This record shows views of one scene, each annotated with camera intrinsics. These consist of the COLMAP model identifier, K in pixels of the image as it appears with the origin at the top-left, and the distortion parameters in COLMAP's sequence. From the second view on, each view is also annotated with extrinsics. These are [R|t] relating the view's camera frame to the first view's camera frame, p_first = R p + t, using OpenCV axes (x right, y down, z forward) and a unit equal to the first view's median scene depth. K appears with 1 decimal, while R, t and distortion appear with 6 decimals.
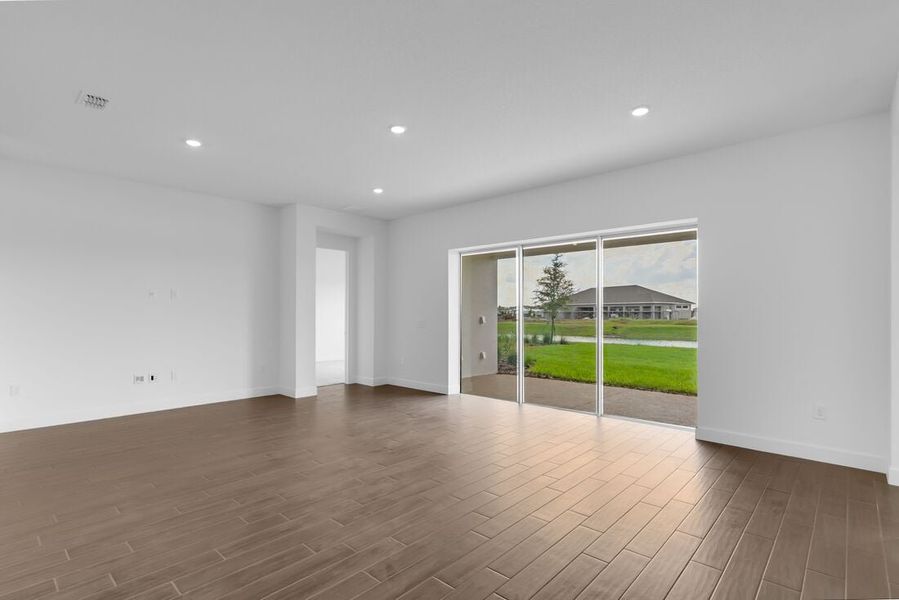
lens RADIAL K [[440.9, 0, 453.6], [0, 440.9, 310.9], [0, 0, 1]] dist [-0.001102, -0.000101]
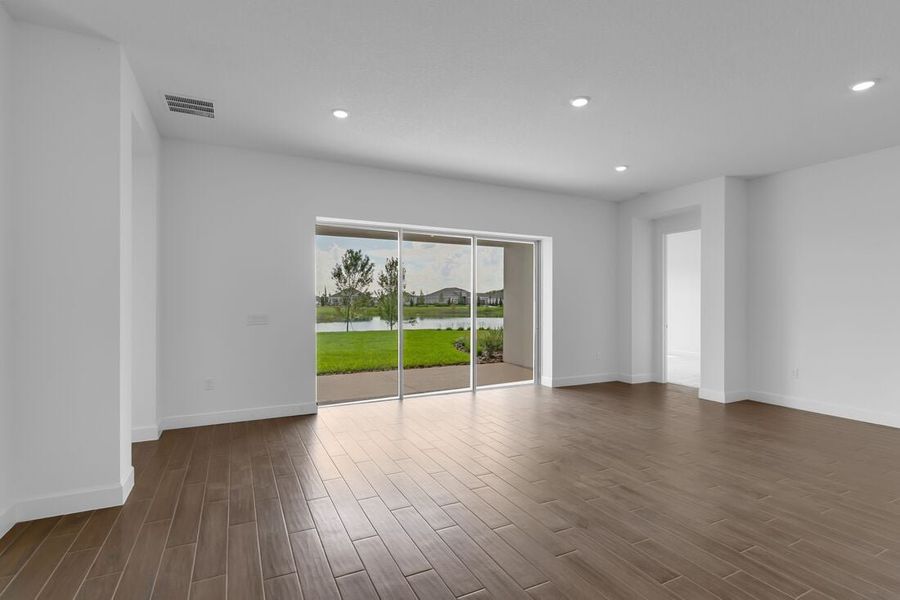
lens RADIAL K [[434.0, 0, 450.0], [0, 434.0, 300.0], [0, 0, 1]] dist [-0.001983, -0.000830]
pose [[0.365927, -0.001805, 0.930642, -0.765361], [-0.002596, 0.999992, 0.002961, -0.001865], [-0.930640, -0.003500, 0.365920, 0.664932]]
